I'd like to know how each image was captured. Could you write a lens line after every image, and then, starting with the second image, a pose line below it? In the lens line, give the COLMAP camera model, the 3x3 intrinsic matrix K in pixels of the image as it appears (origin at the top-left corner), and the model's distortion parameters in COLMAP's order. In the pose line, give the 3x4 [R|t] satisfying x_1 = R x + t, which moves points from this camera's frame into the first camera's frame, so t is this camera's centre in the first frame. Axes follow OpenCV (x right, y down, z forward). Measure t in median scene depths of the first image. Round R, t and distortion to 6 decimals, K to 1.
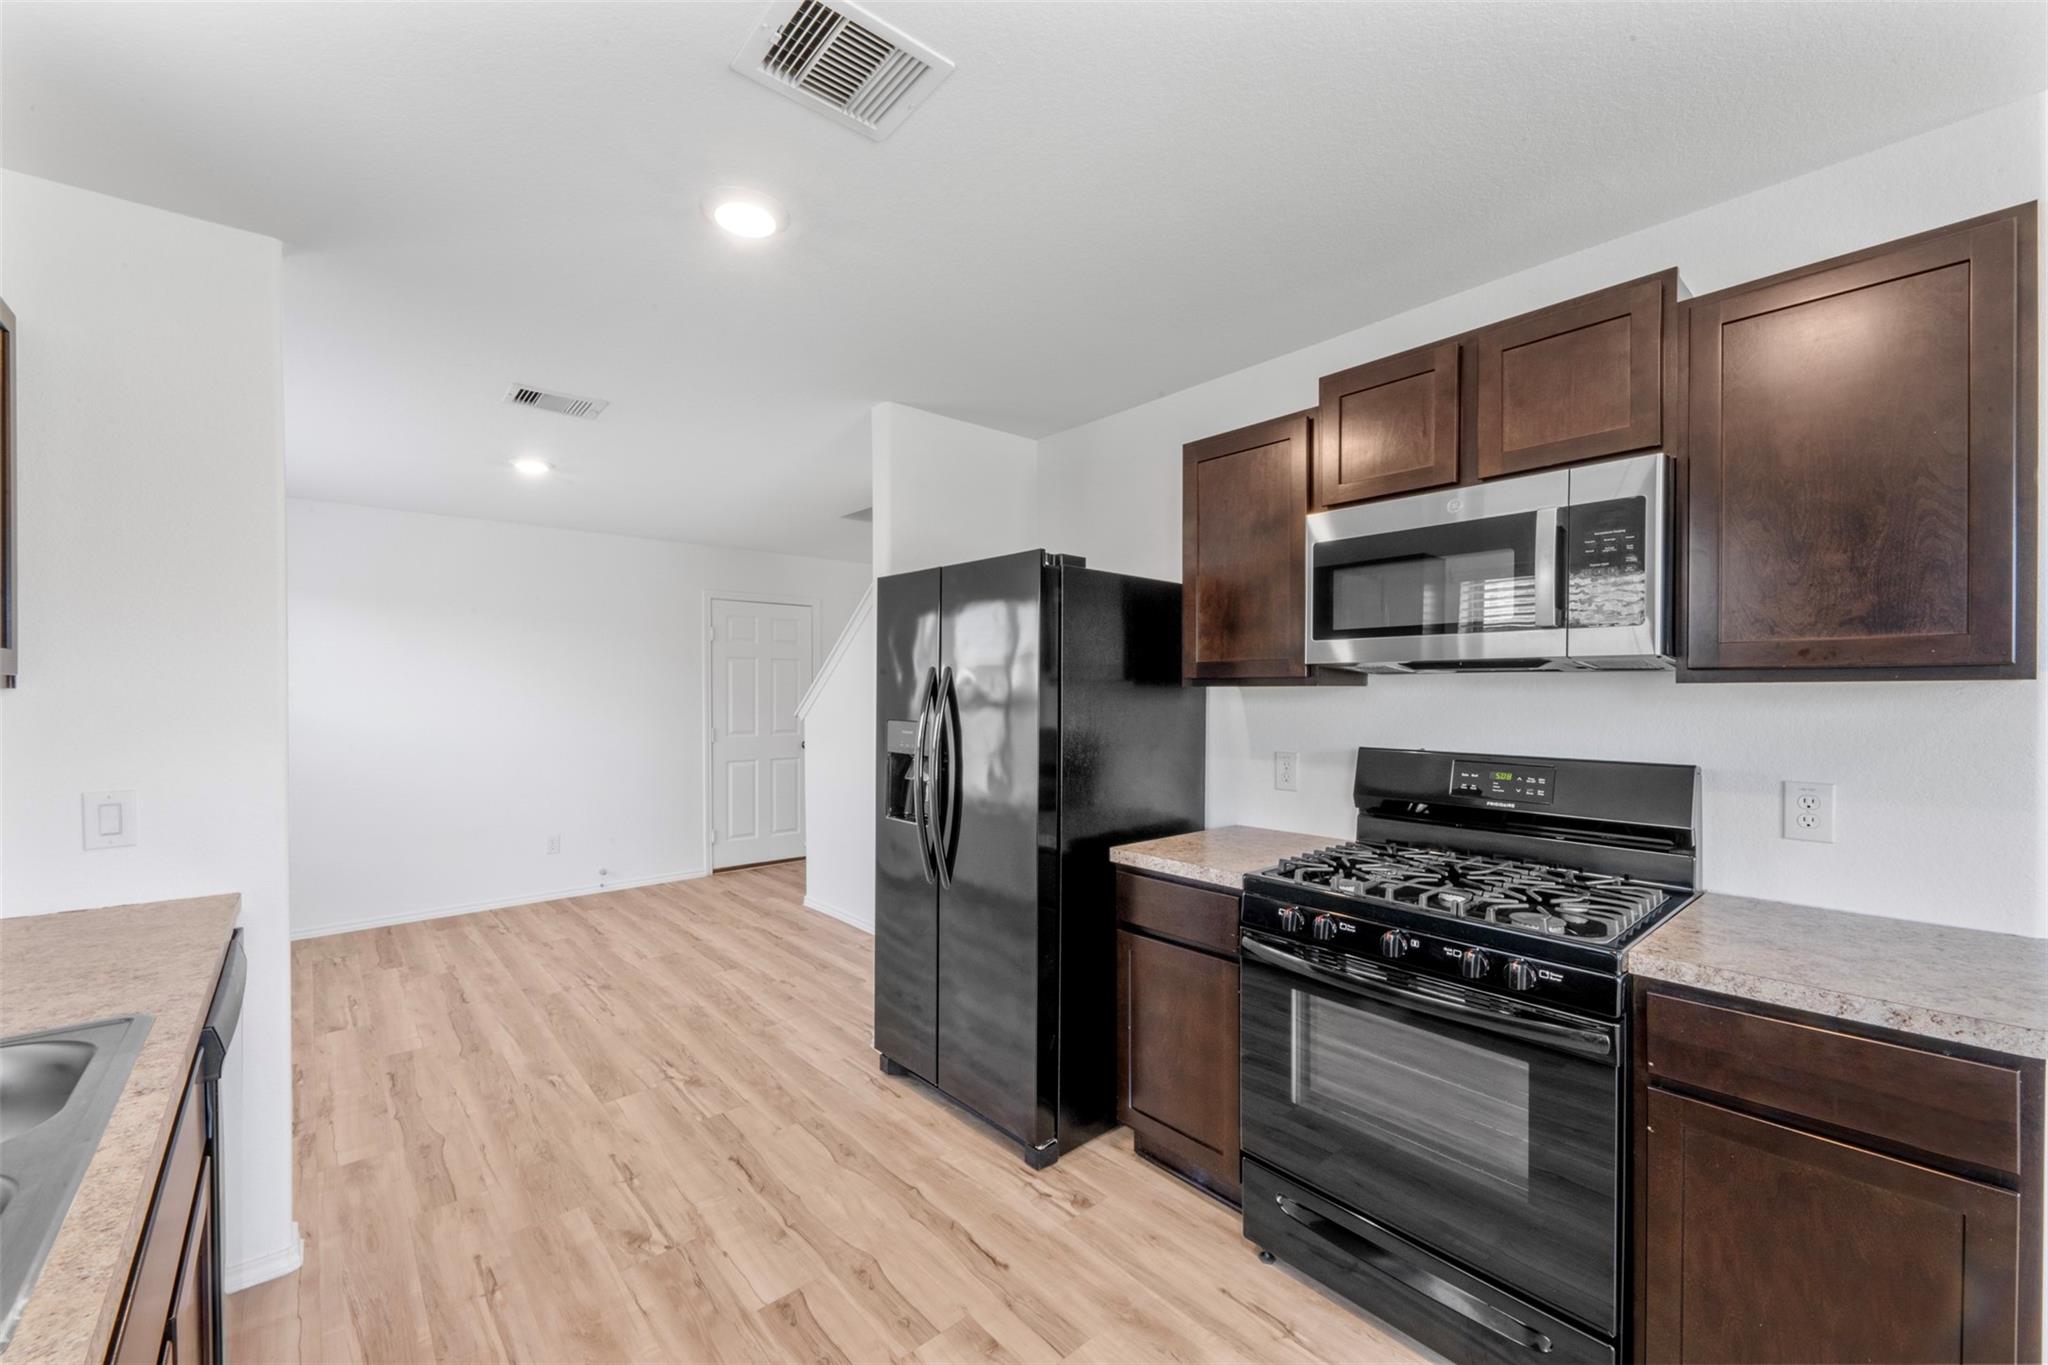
lens RADIAL K [[815.7, 0, 1017.0], [0, 815.7, 697.8], [0, 0, 1]] dist [0.009884, -0.000343]
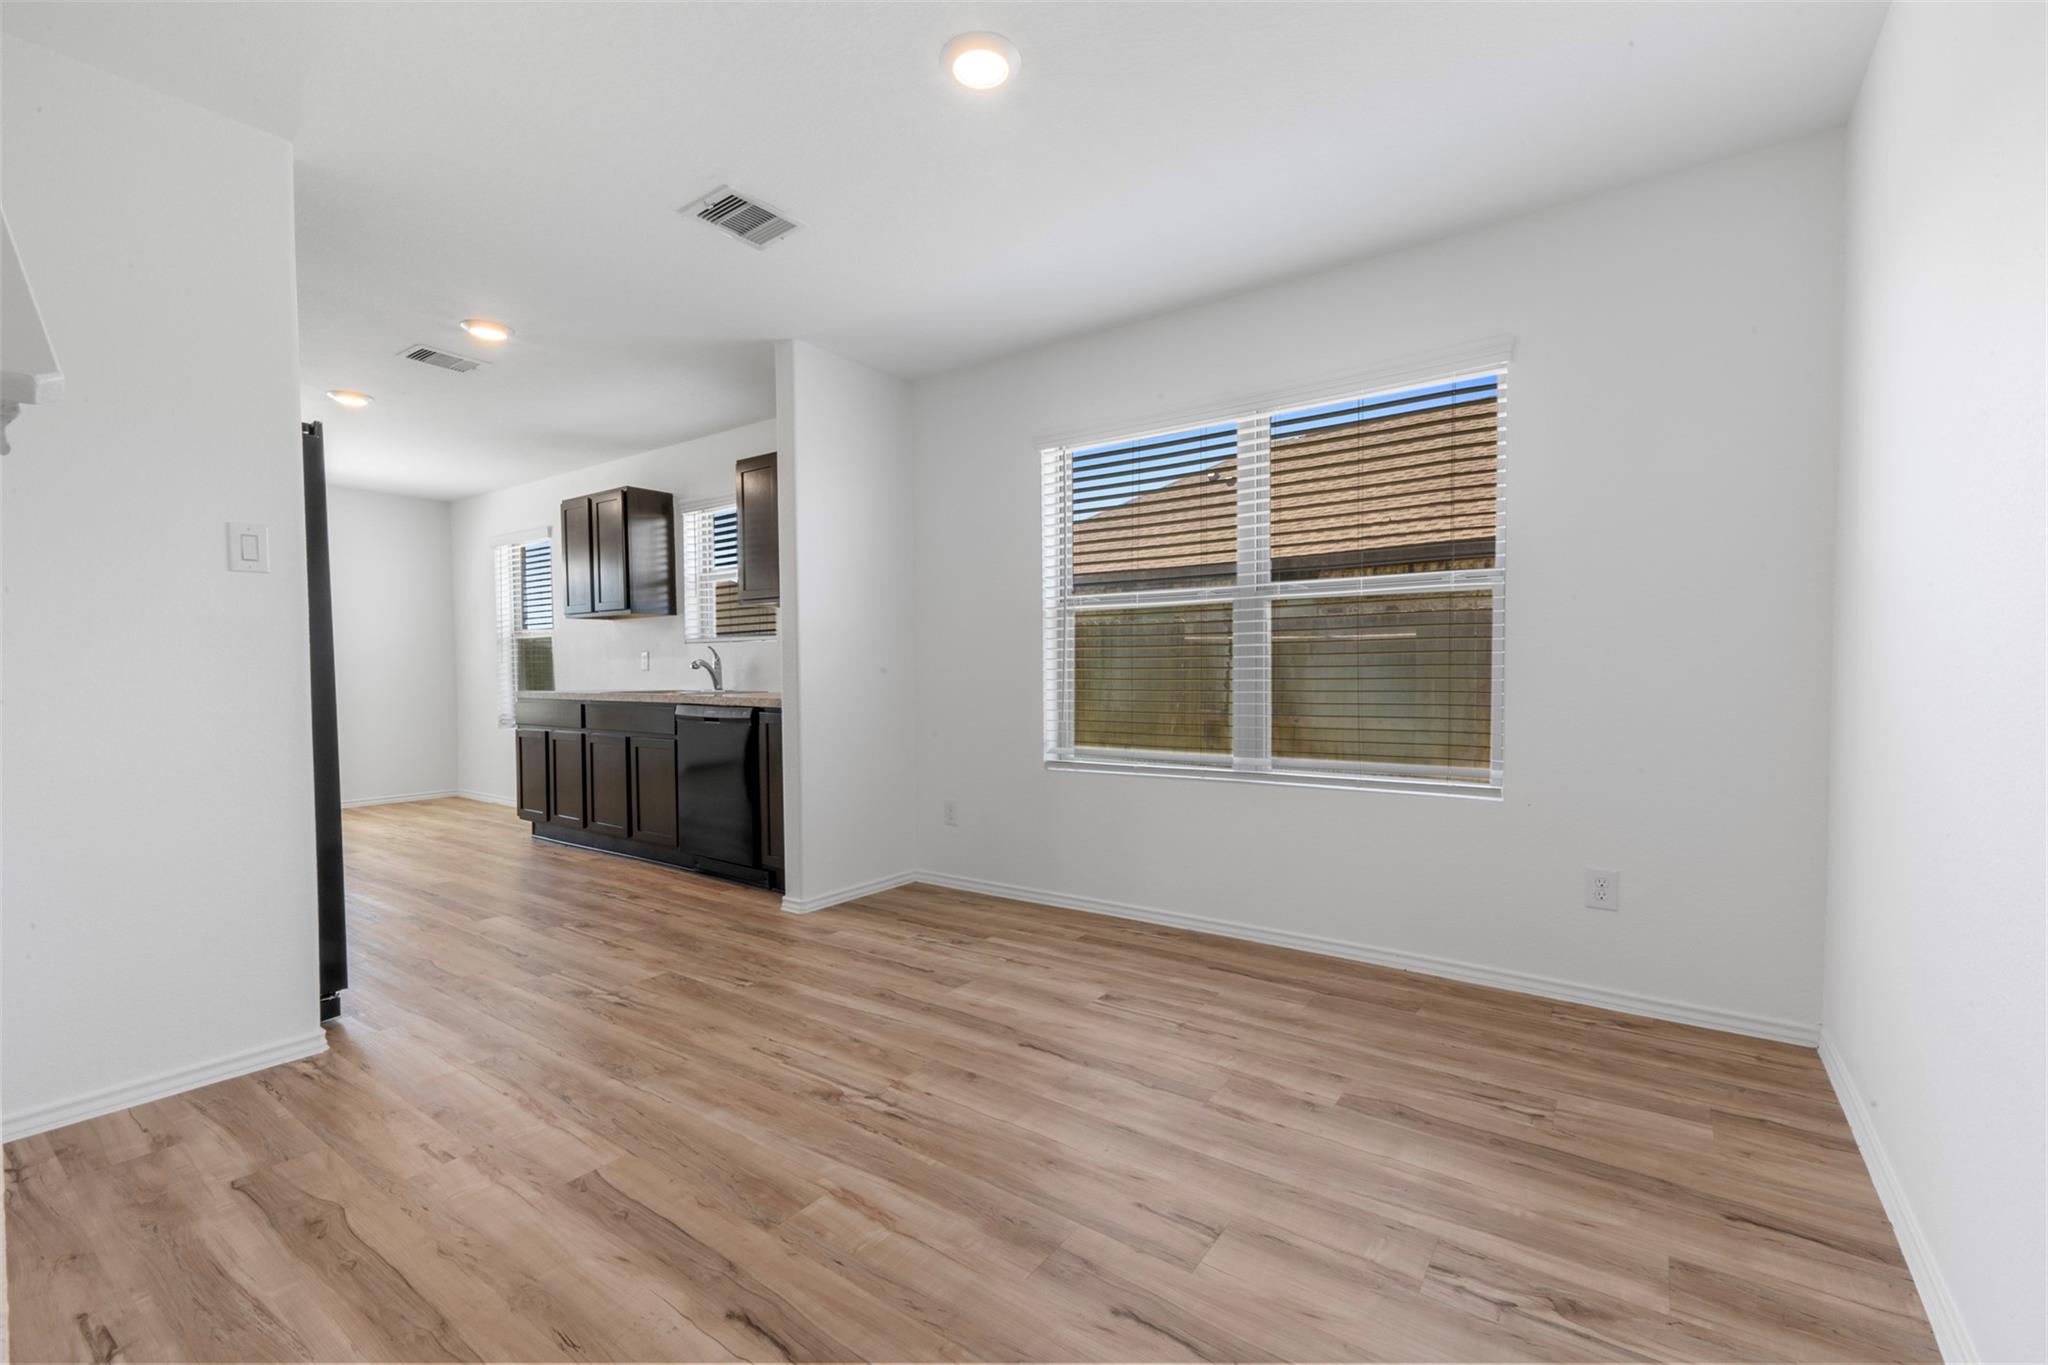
lens RADIAL K [[826.6, 0, 1017.5], [0, 826.6, 694.6], [0, 0, 1]] dist [0.000999, -0.001486]
pose [[-0.966700, 0.018296, -0.255257, -0.772867], [0.006279, 0.998836, 0.047815, 0.107641], [0.255835, 0.044620, -0.965690, 2.436675]]
